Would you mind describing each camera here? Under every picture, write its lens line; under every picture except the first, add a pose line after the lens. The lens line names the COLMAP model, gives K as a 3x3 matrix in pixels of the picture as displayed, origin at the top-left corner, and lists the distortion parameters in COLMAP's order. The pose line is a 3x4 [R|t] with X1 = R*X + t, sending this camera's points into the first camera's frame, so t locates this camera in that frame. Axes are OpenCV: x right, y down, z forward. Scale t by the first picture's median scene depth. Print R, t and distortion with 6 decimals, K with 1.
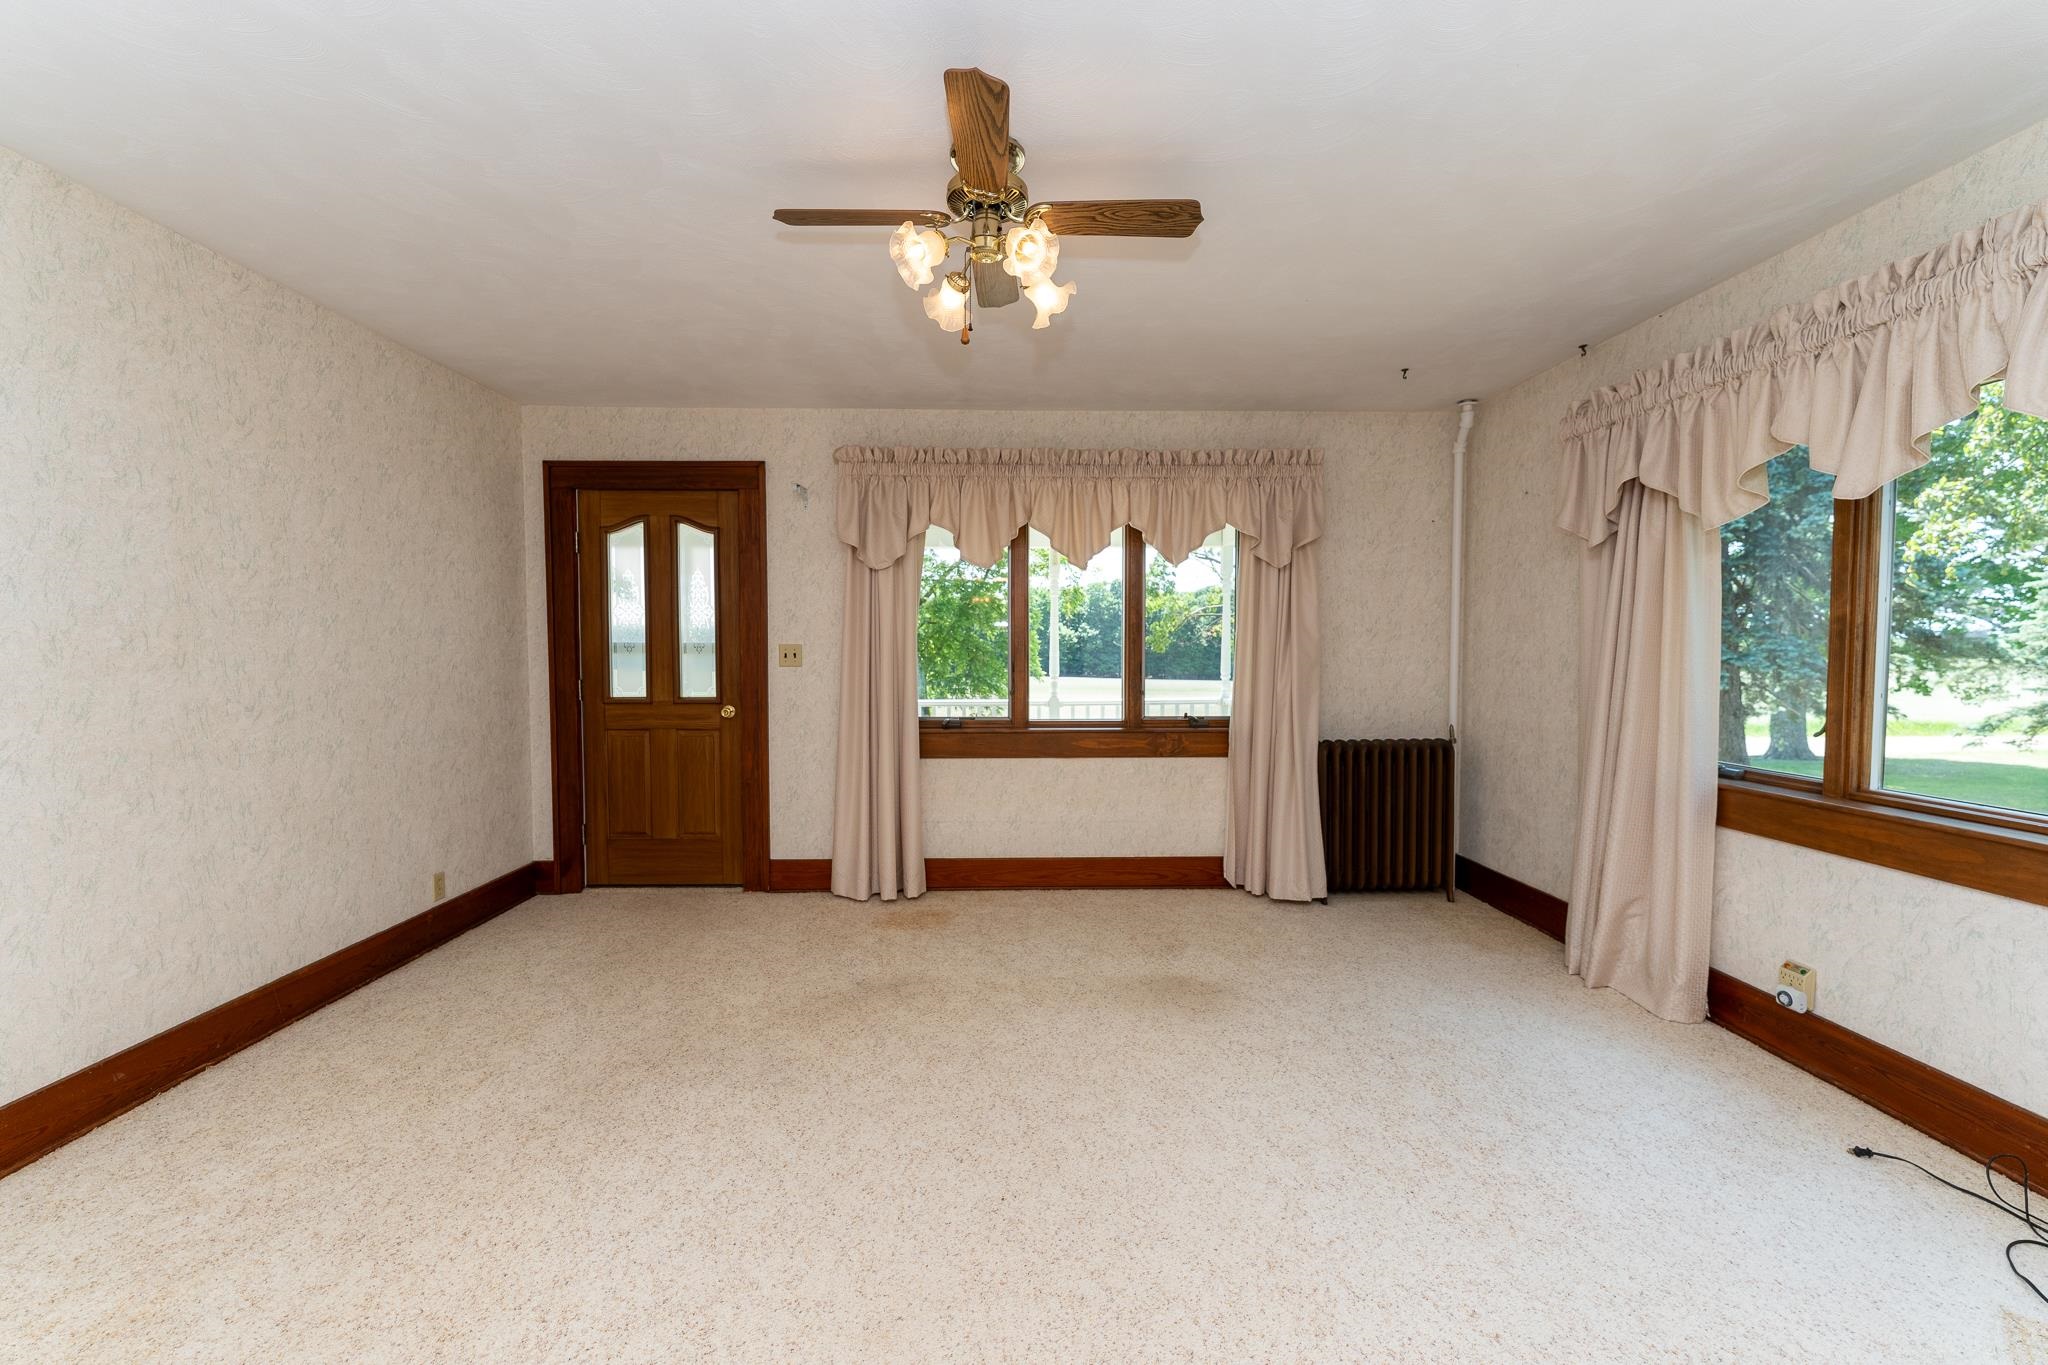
lens RADIAL K [[820.8, 0, 1015.2], [0, 820.8, 677.3], [0, 0, 1]] dist [0.001368, -0.000082]
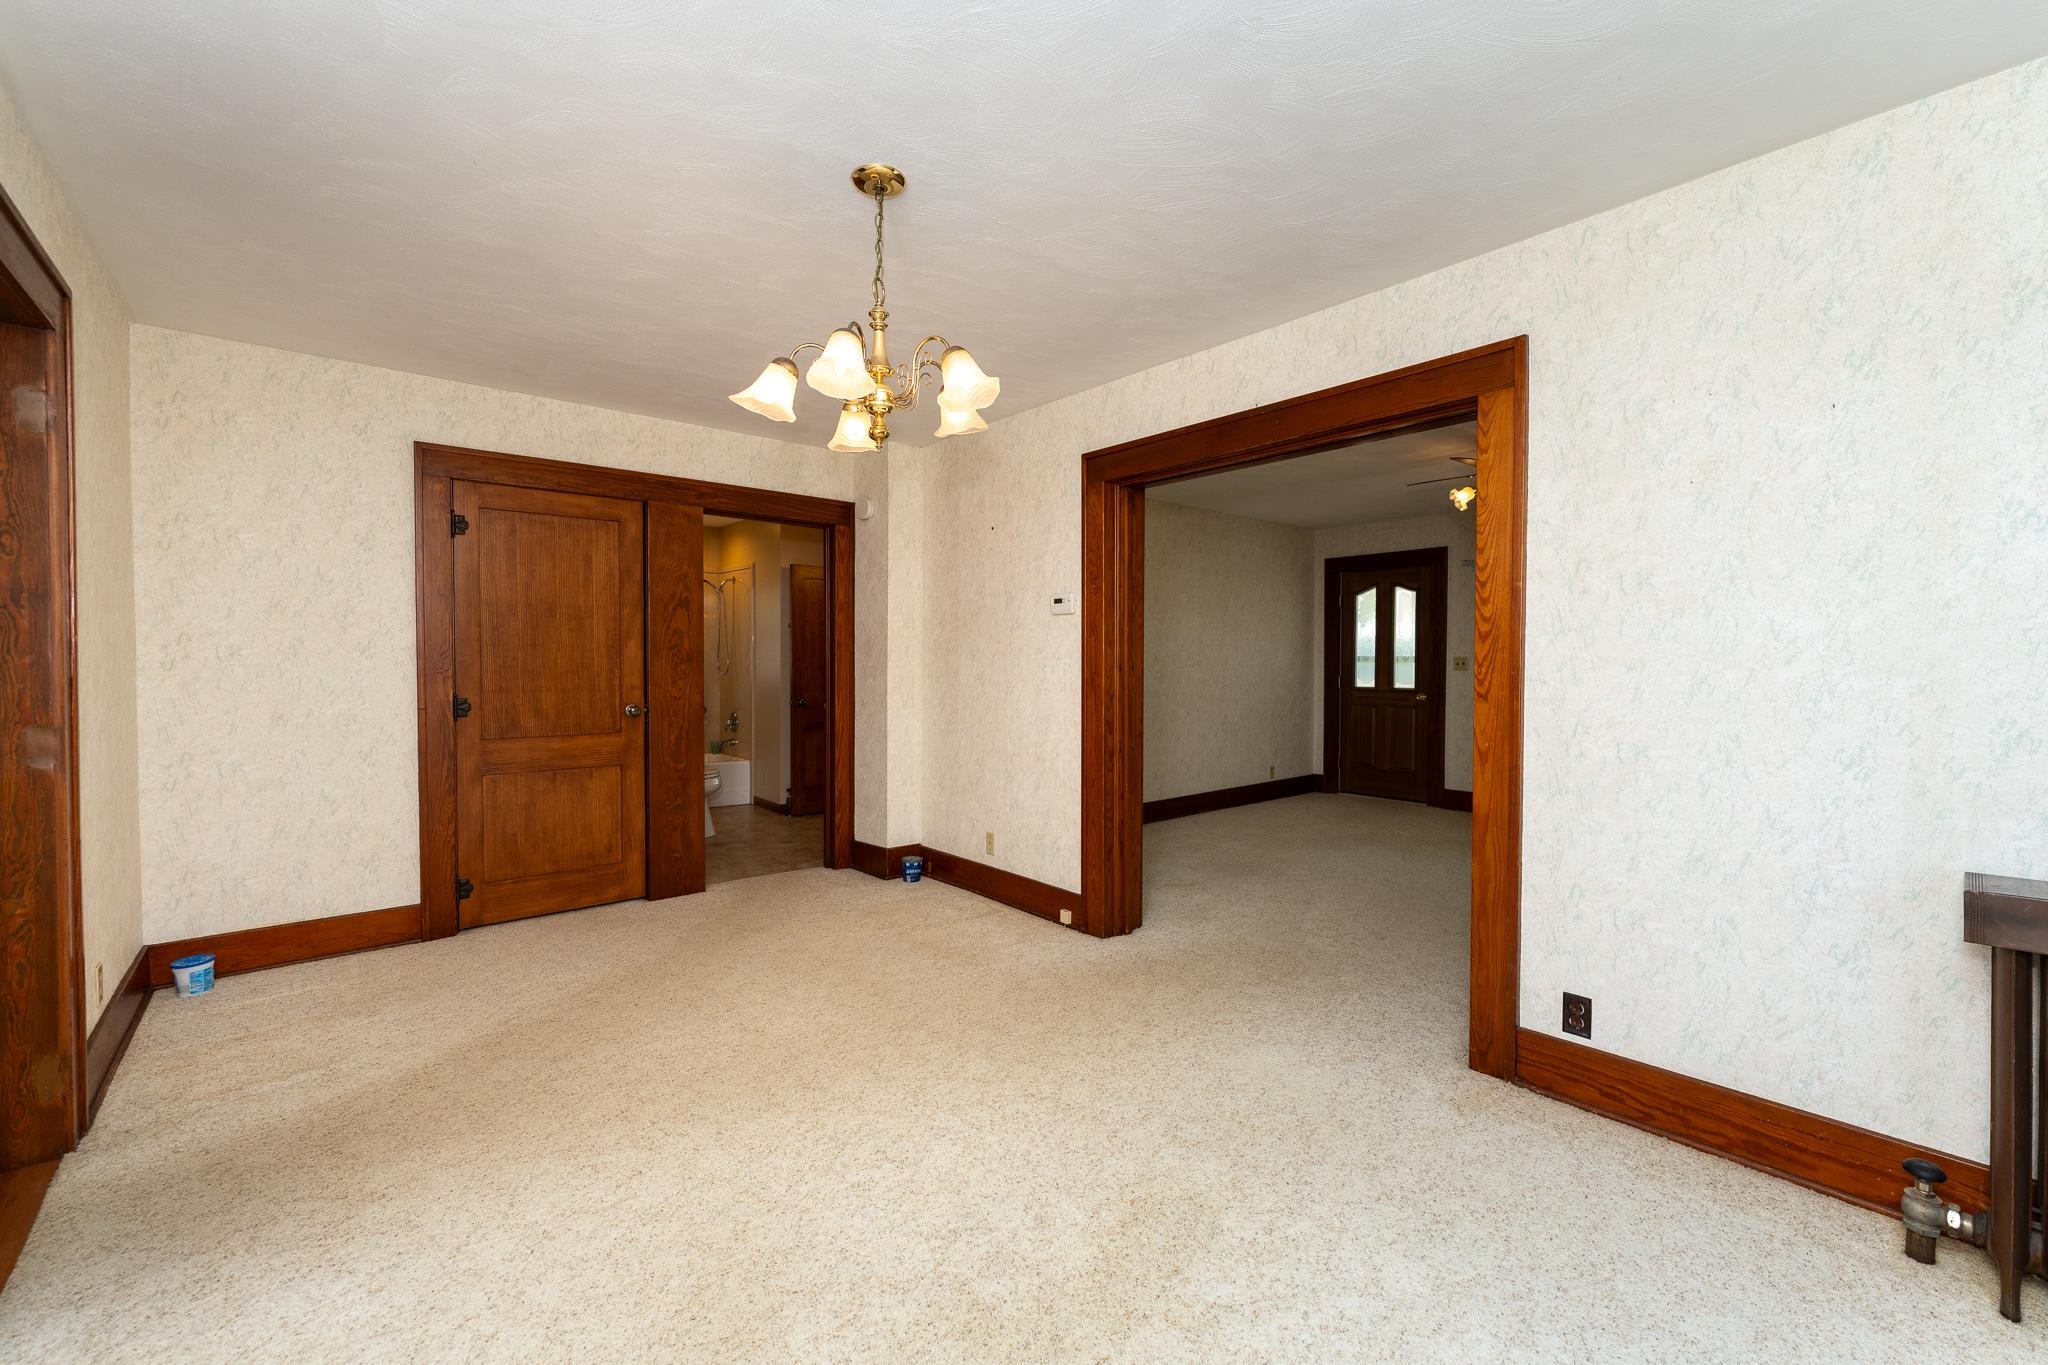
lens RADIAL K [[820.8, 0, 1030.8], [0, 820.8, 683.1], [0, 0, 1]] dist [0.001368, -0.000082]
pose [[0.643279, 0.022976, -0.765287, 0.444981], [-0.029636, 0.999548, 0.005098, 0.029731], [0.765058, 0.019400, 0.643669, -0.732811]]
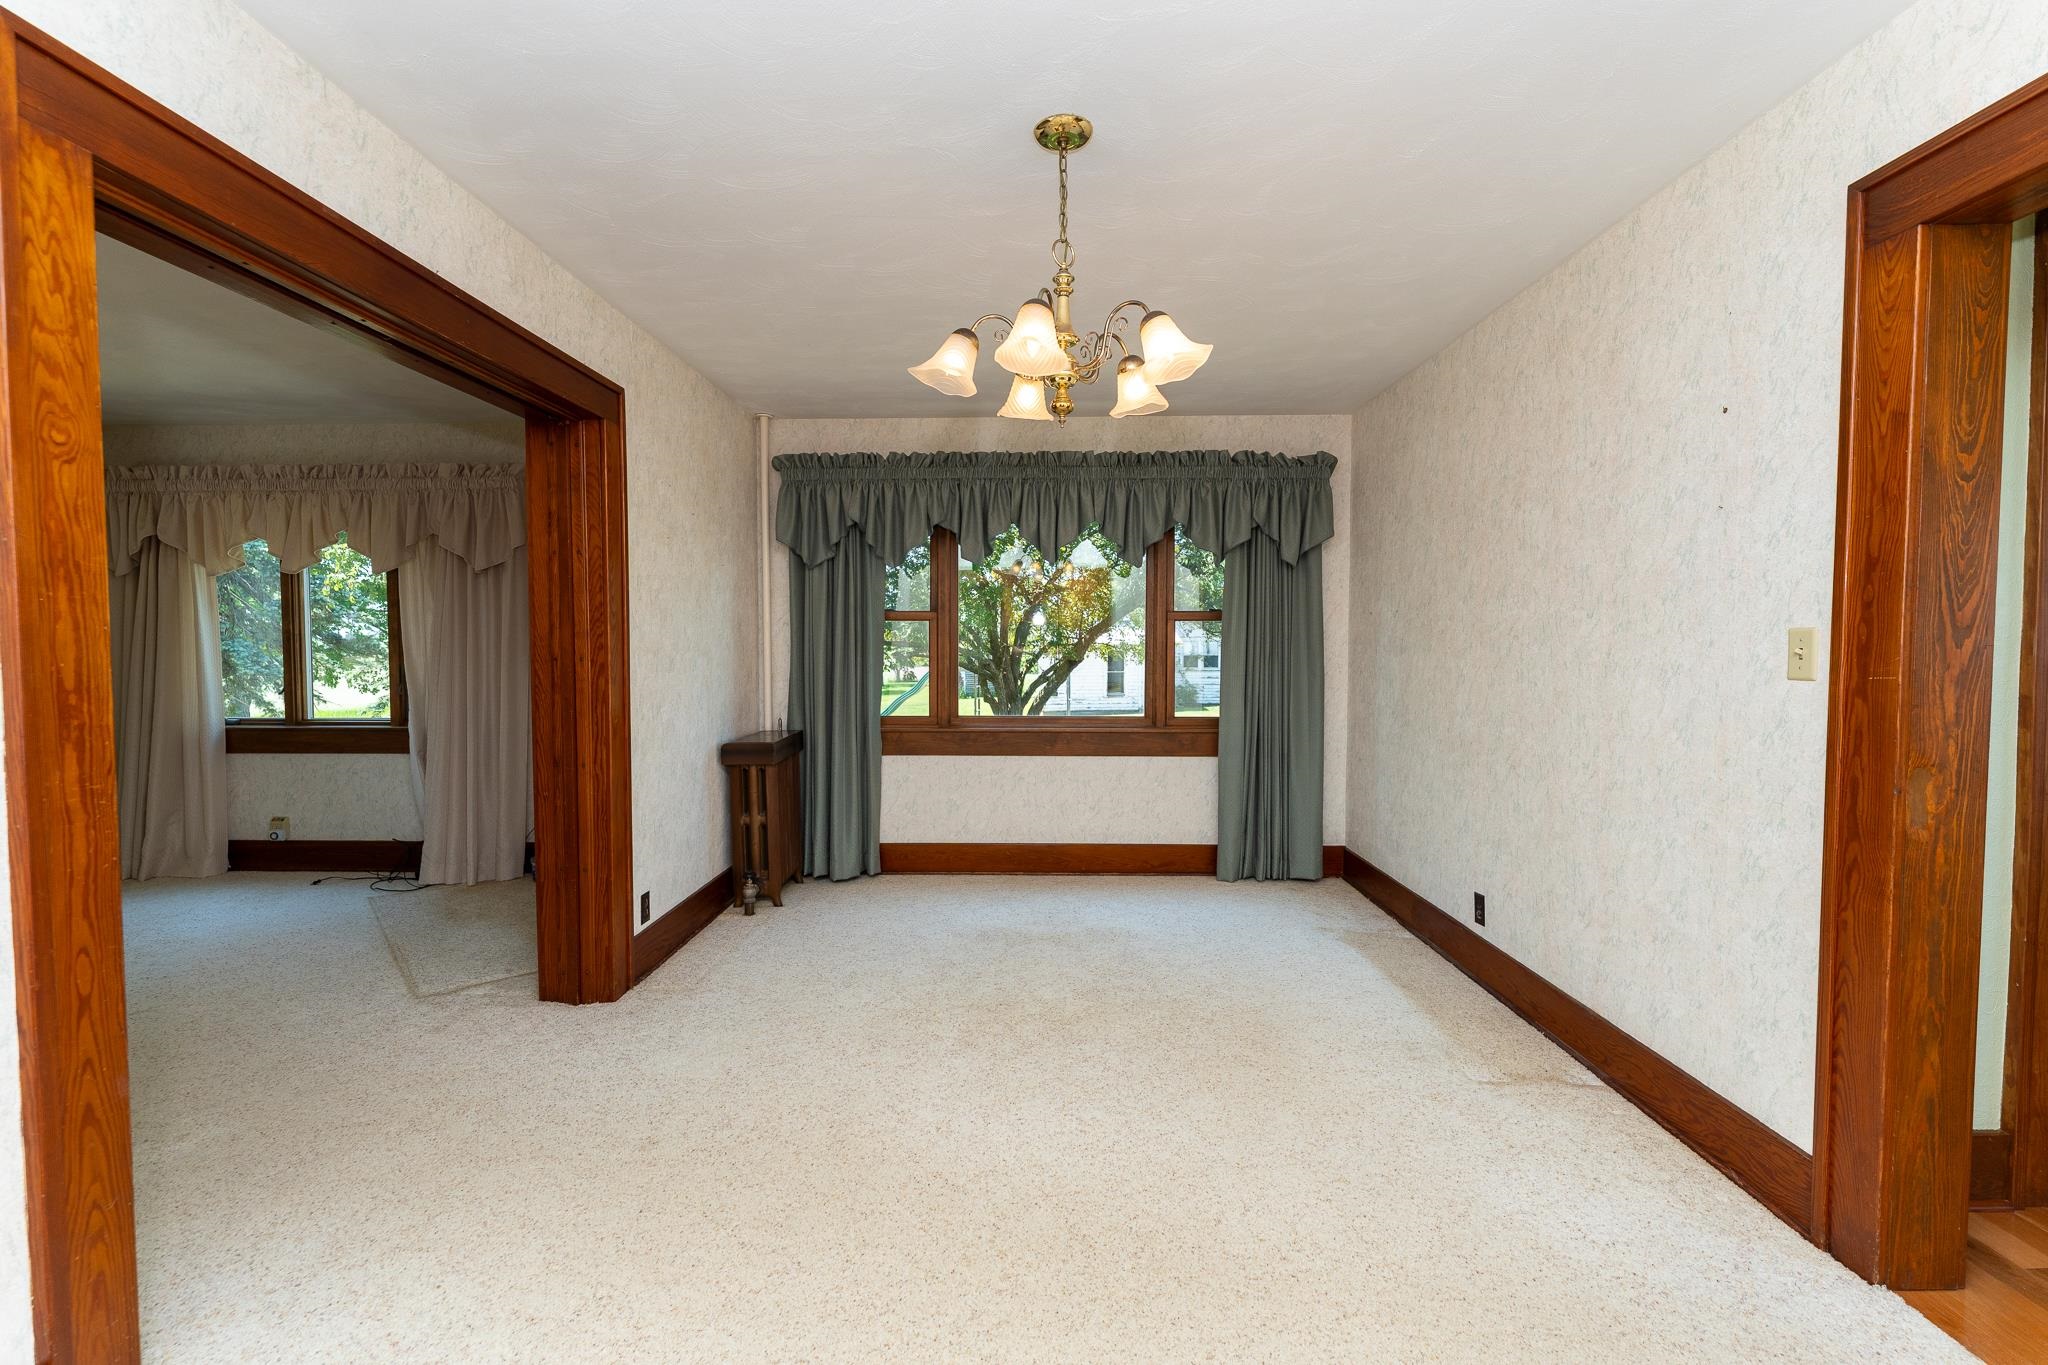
lens RADIAL K [[820.8, 0, 1024.1], [0, 820.8, 682.9], [0, 0, 1]] dist [0.001368, -0.000082]
pose [[0.041508, -0.042675, 0.998226, -0.501320], [0.036145, 0.998498, 0.041184, 0.018507], [-0.998484, 0.034372, 0.042988, -0.471552]]
